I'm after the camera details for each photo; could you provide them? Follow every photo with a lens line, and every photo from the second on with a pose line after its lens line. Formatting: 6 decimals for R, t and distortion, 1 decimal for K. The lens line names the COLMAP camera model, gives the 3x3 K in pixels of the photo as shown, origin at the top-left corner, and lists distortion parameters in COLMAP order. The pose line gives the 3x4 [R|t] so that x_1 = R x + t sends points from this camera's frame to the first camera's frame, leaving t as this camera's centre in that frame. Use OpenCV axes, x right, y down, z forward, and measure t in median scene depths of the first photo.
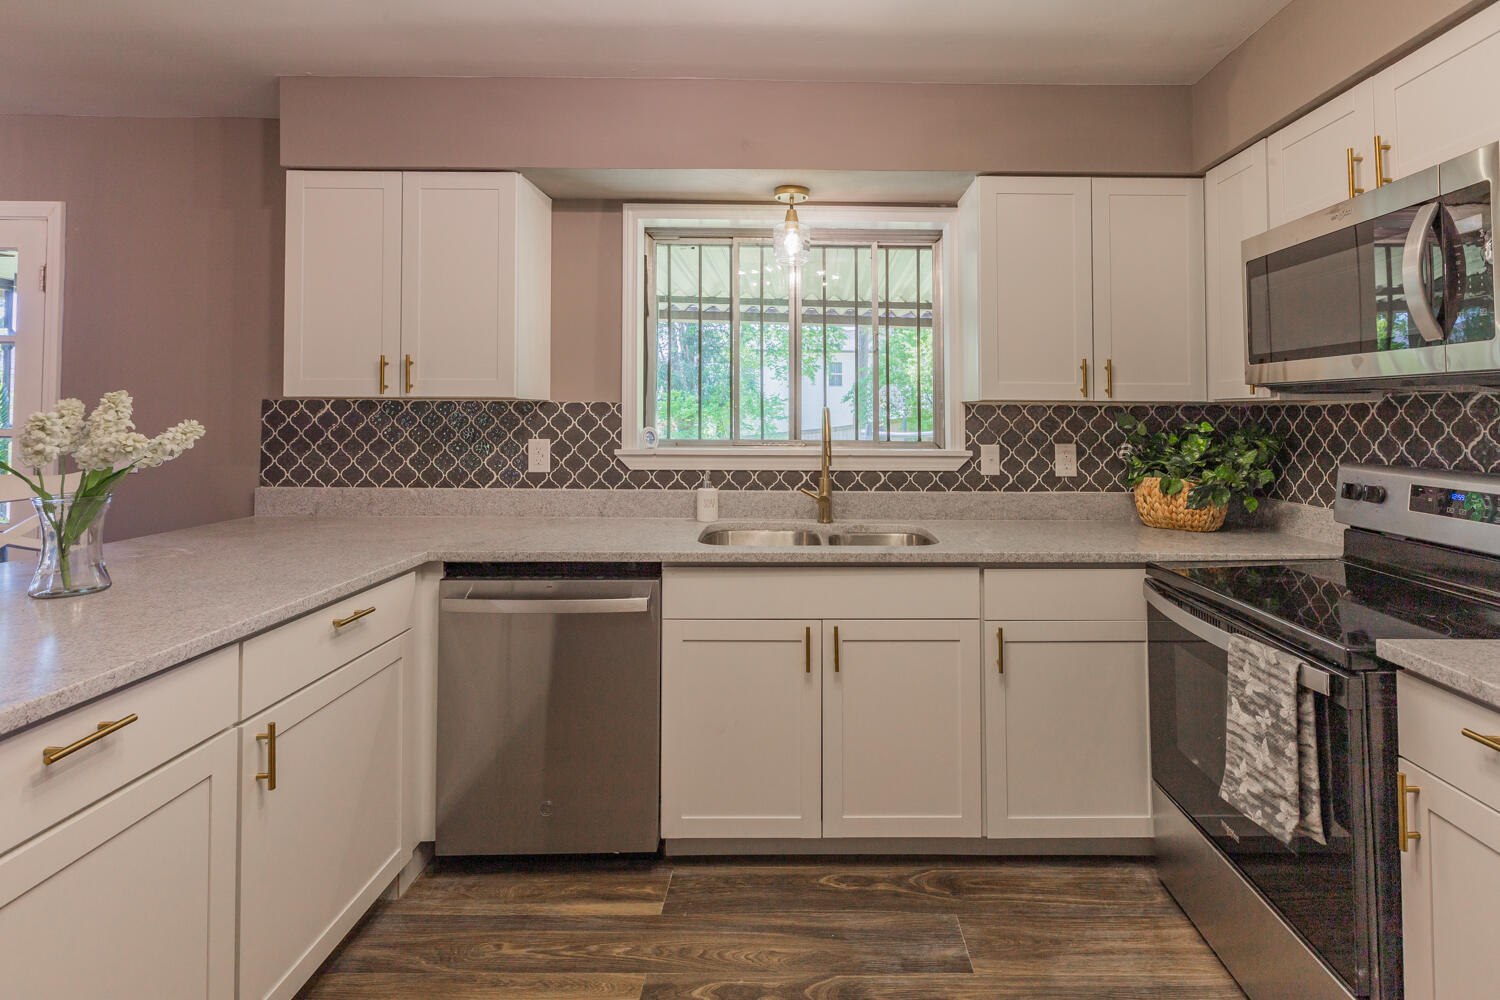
lens RADIAL K [[714.0, 0, 814.3], [0, 714.0, 399.2], [0, 0, 1]] dist [0.001133, 0.000205]
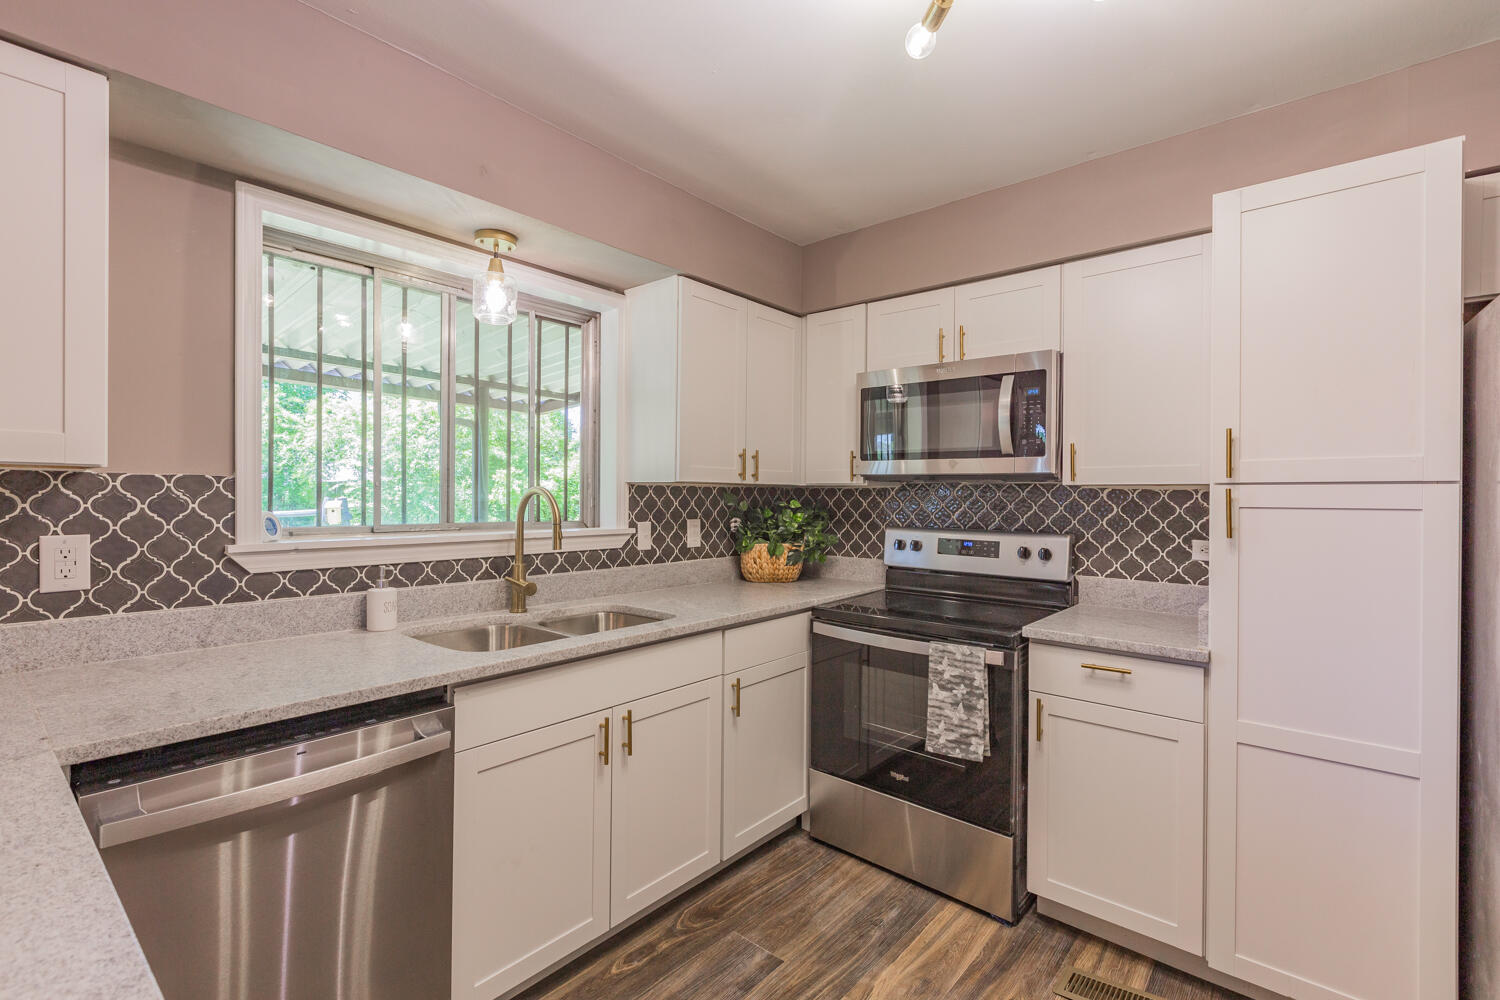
lens RADIAL K [[673.1, 0, 750.0], [0, 673.1, 500.0], [0, 0, 1]] dist [0.001421, 0.000037]
pose [[0.662743, -0.005146, 0.748830, -0.440718], [-0.021671, 0.999426, 0.026047, 0.000092], [-0.748534, -0.033490, 0.662250, 0.214255]]
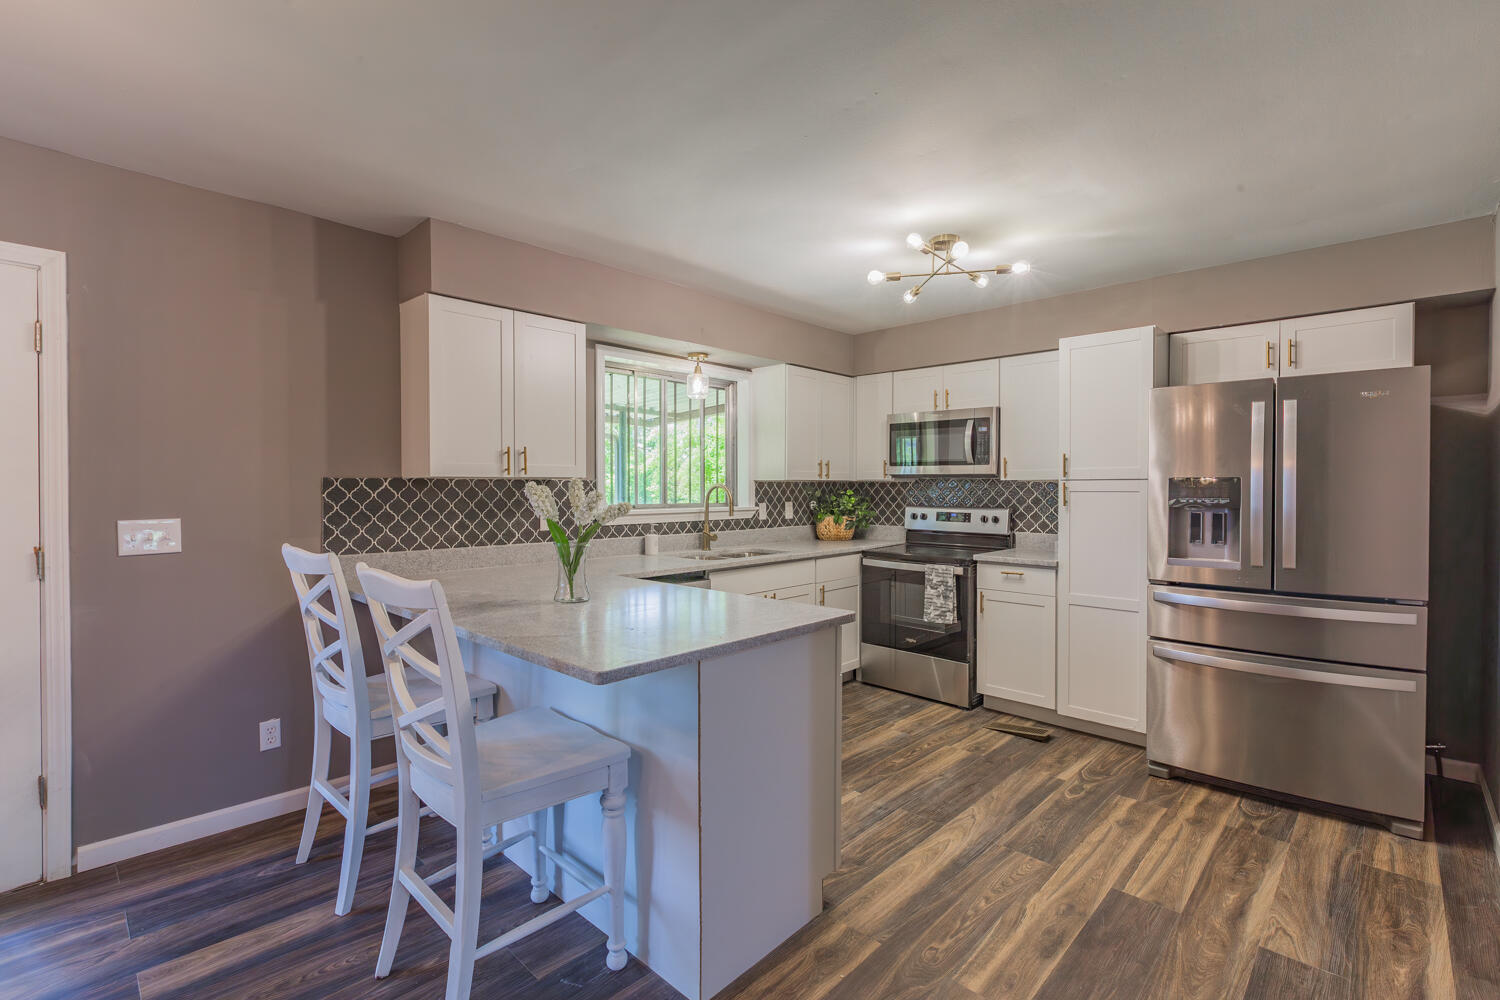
lens RADIAL K [[667.1, 0, 770.8], [0, 667.1, 504.8], [0, 0, 1]] dist [-0.000301, 0.000067]
pose [[0.682071, -0.025496, 0.730841, -1.069068], [-0.013223, 0.998799, 0.047185, -0.015365], [-0.731166, -0.041848, 0.680915, -0.208291]]
